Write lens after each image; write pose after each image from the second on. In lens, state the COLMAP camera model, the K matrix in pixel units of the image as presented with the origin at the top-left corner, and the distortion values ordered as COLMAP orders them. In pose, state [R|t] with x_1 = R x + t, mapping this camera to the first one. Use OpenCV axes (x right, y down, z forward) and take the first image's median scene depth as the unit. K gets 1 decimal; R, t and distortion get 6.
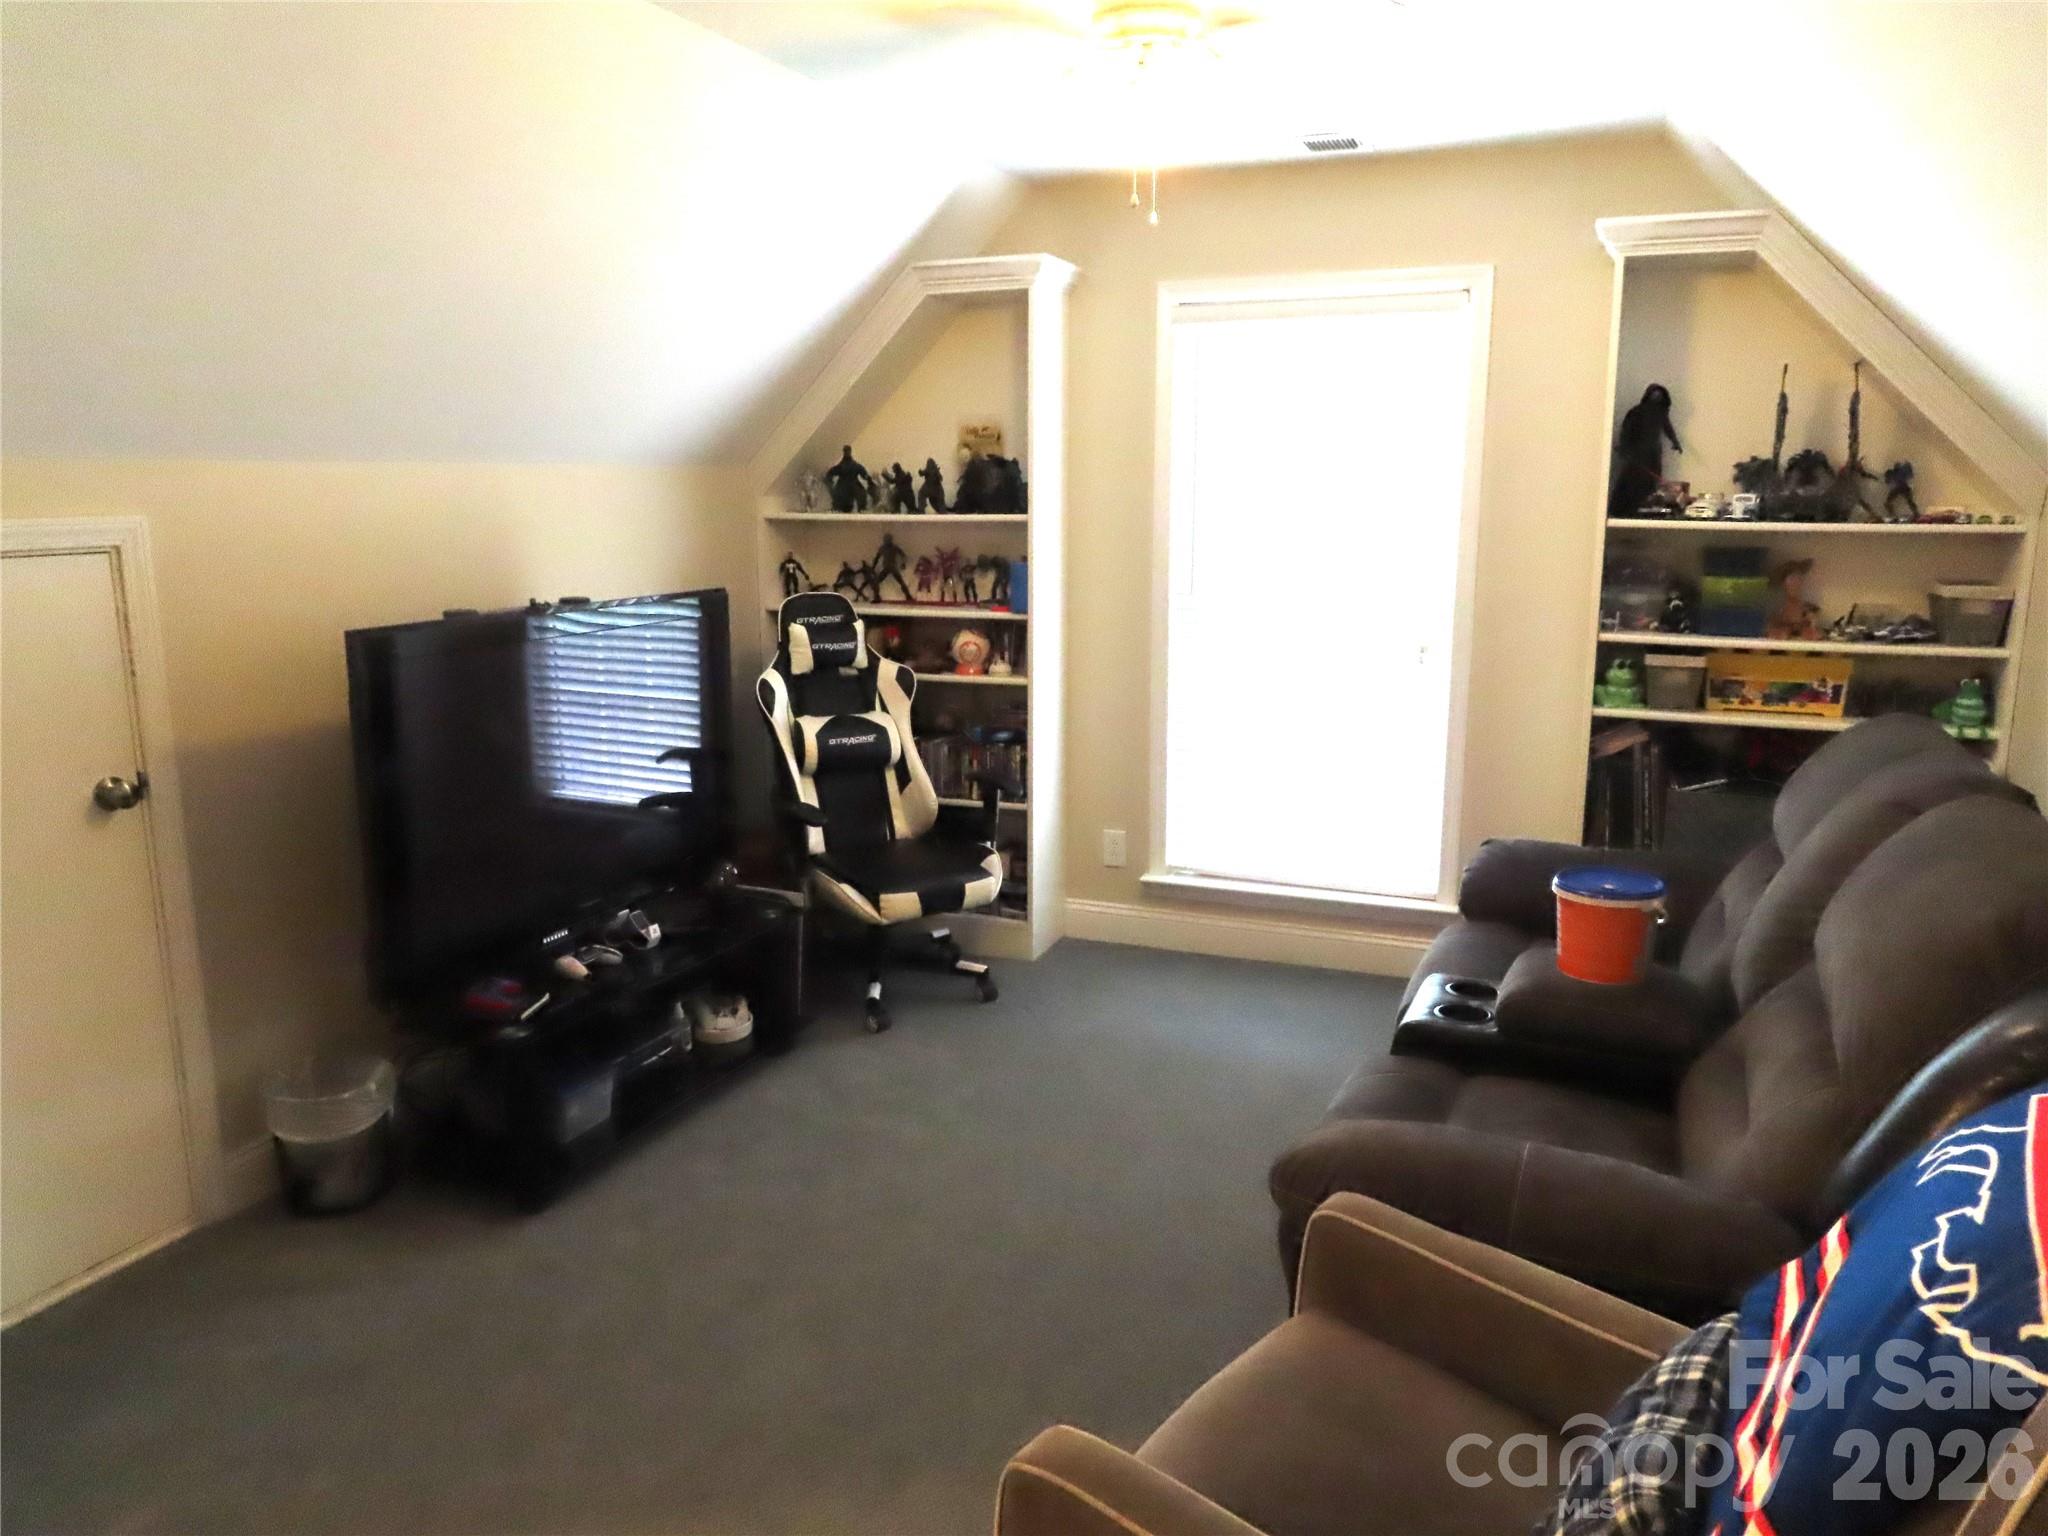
lens RADIAL K [[1435.0, 0, 1022.8], [0, 1435.0, 769.1], [0, 0, 1]] dist [-0.002783, -0.007729]
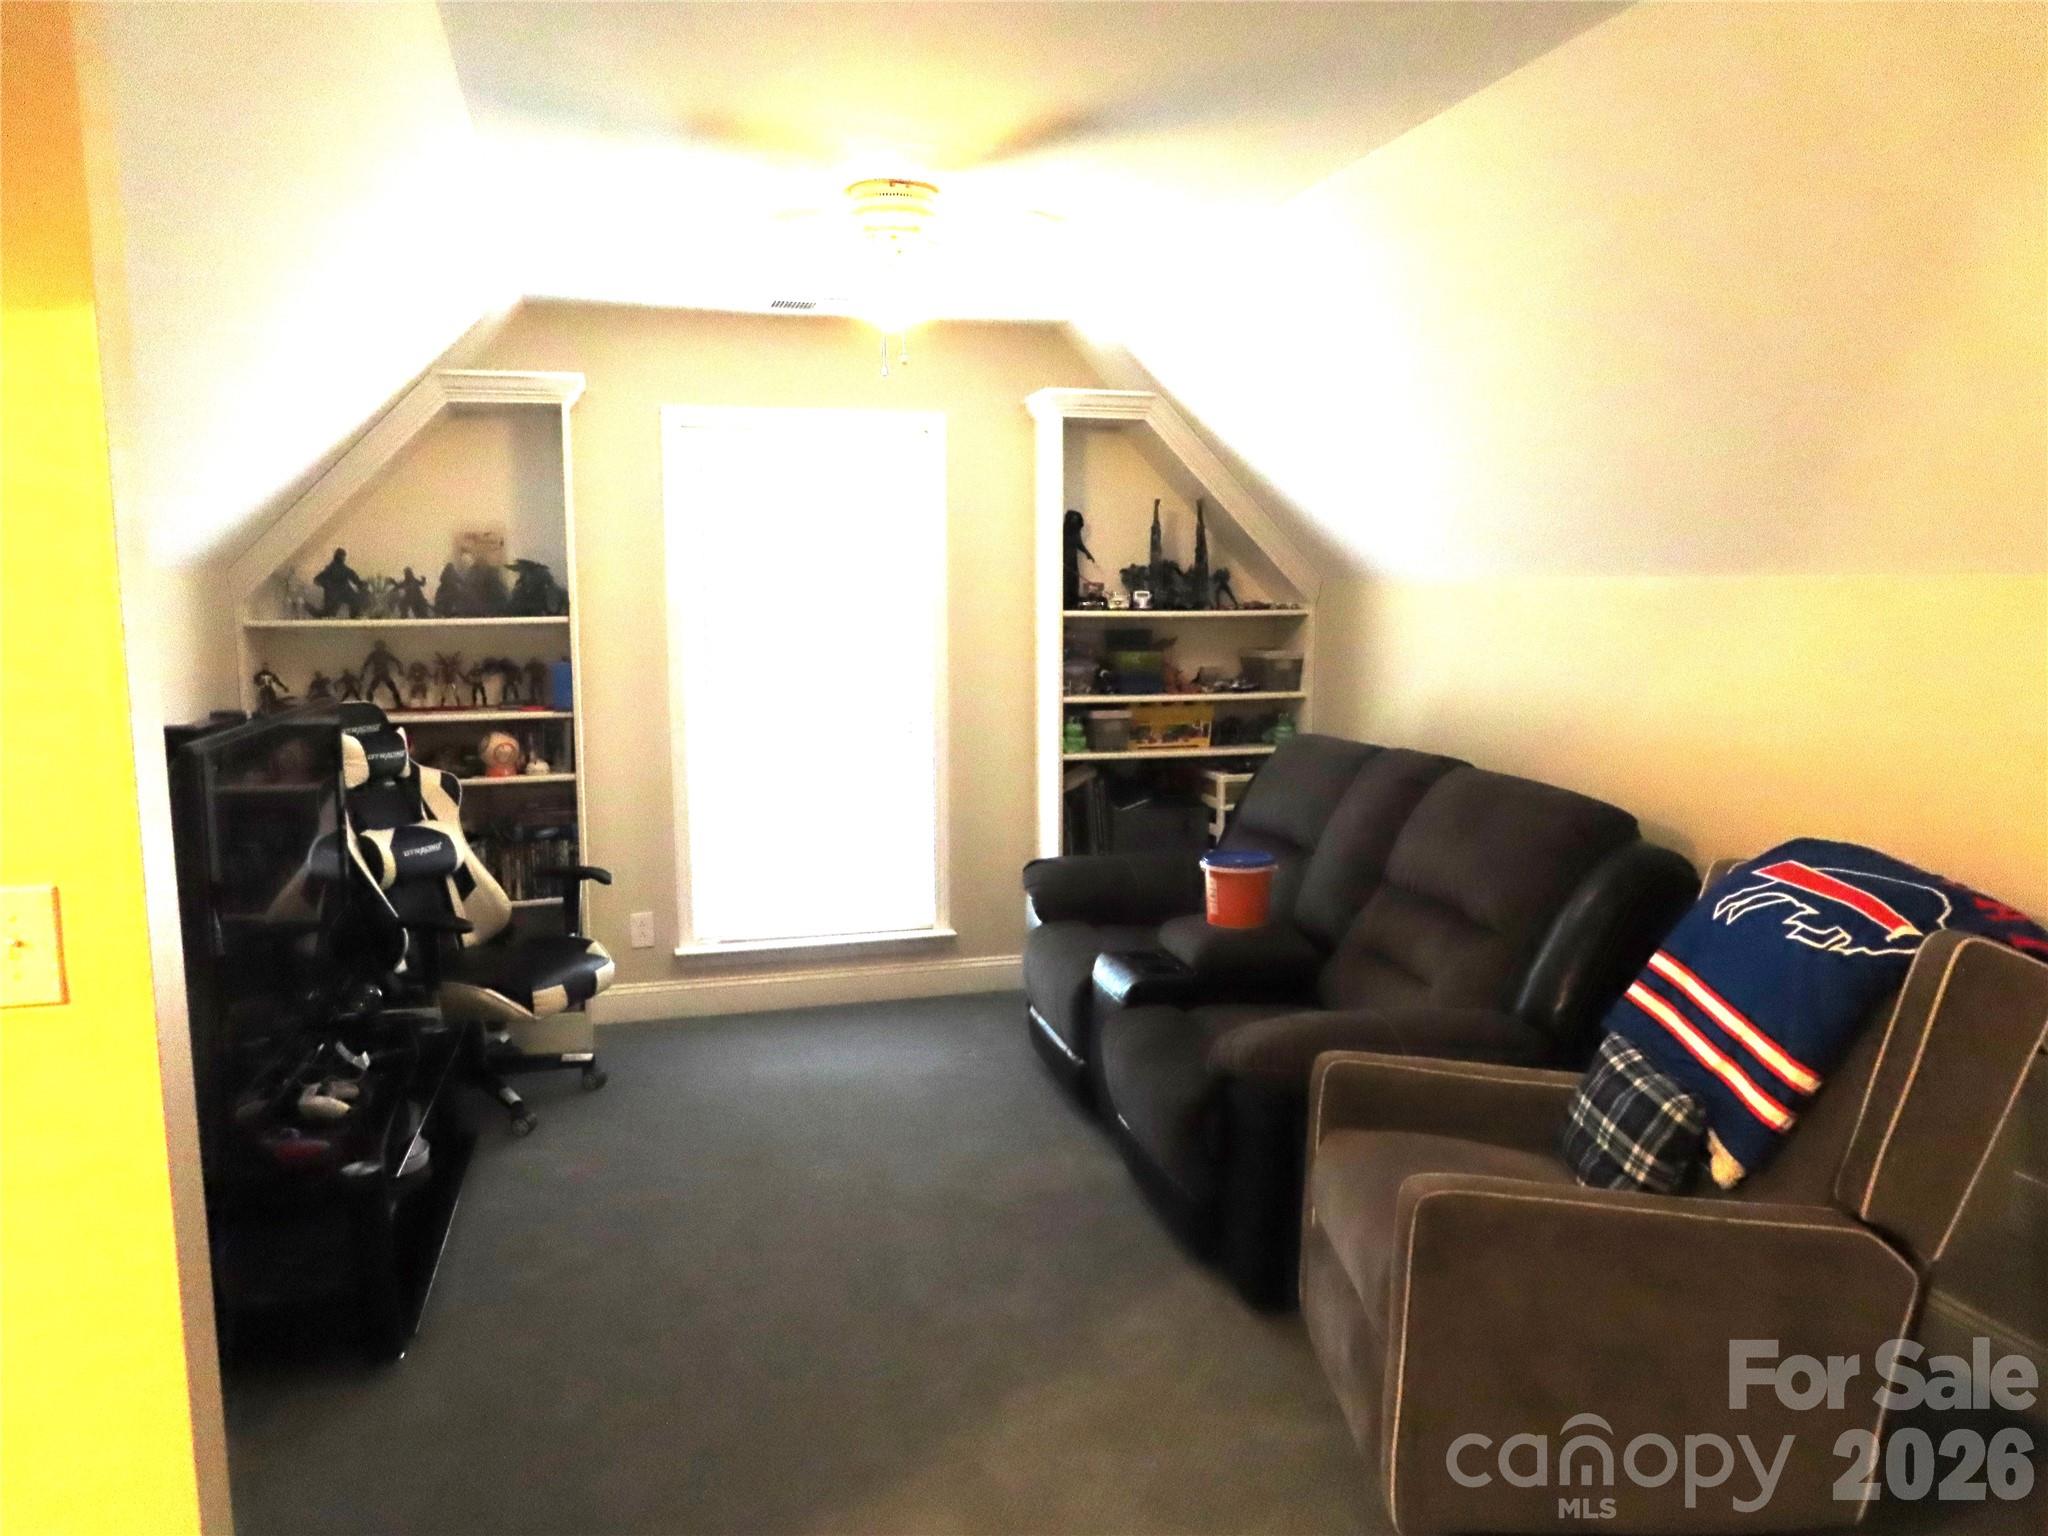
lens RADIAL K [[1435.0, 0, 1028.6], [0, 1435.0, 766.4], [0, 0, 1]] dist [-0.002783, -0.007729]
pose [[0.797687, -0.080729, 0.597644, -0.370098], [0.123670, 0.991836, -0.031089, 0.004469], [-0.590256, 0.098710, 0.801158, -0.022974]]
